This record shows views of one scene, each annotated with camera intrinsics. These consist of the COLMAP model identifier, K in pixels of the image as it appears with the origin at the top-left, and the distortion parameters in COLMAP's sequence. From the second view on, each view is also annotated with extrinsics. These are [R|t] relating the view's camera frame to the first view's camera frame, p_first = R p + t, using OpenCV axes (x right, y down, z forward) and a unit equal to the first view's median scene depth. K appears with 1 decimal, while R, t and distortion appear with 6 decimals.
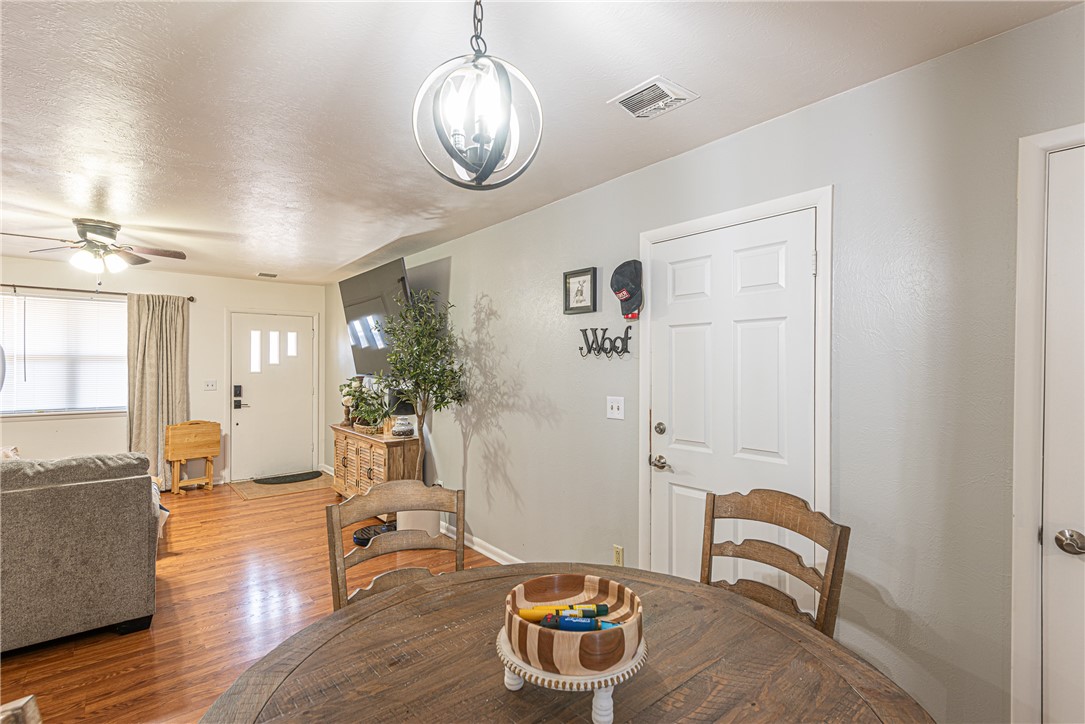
lens RADIAL K [[511.3, 0, 548.4], [0, 511.3, 364.5], [0, 0, 1]] dist [0.004193, -0.002679]
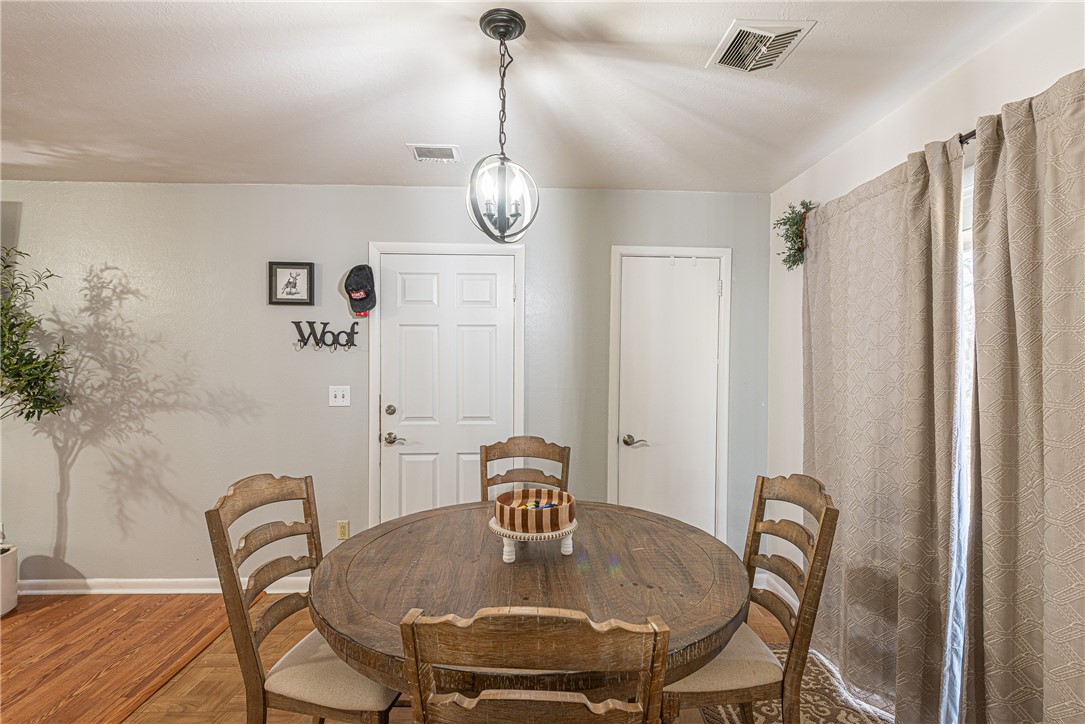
lens RADIAL K [[511.3, 0, 549.5], [0, 511.3, 365.8], [0, 0, 1]] dist [0.004193, -0.002679]
pose [[0.611711, -0.010749, 0.791008, -0.387109], [-0.004076, 0.999852, 0.016739, -0.000108], [-0.791071, -0.013464, 0.611577, -0.019848]]
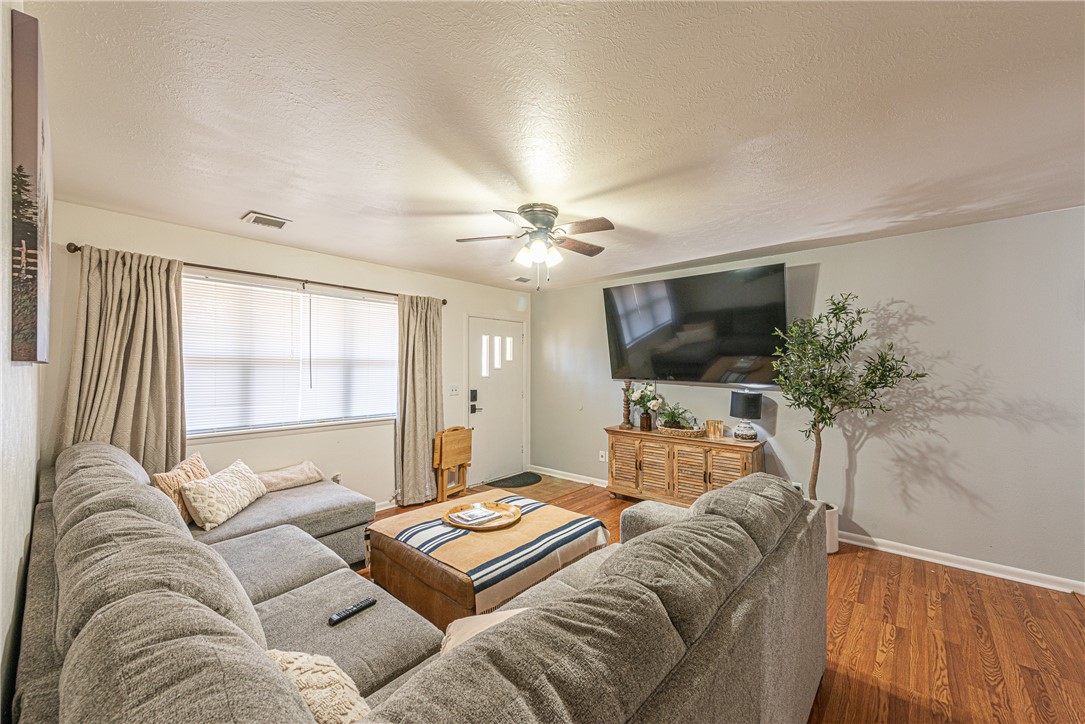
lens RADIAL K [[421.3, 0, 541.9], [0, 421.3, 368.6], [0, 0, 1]] dist [0.000100, -0.000258]
pose [[0.989234, -0.000653, 0.146341, -1.092450], [0.000438, 0.999999, 0.001503, -0.003157], [-0.146342, -0.001422, 0.989233, 0.313141]]
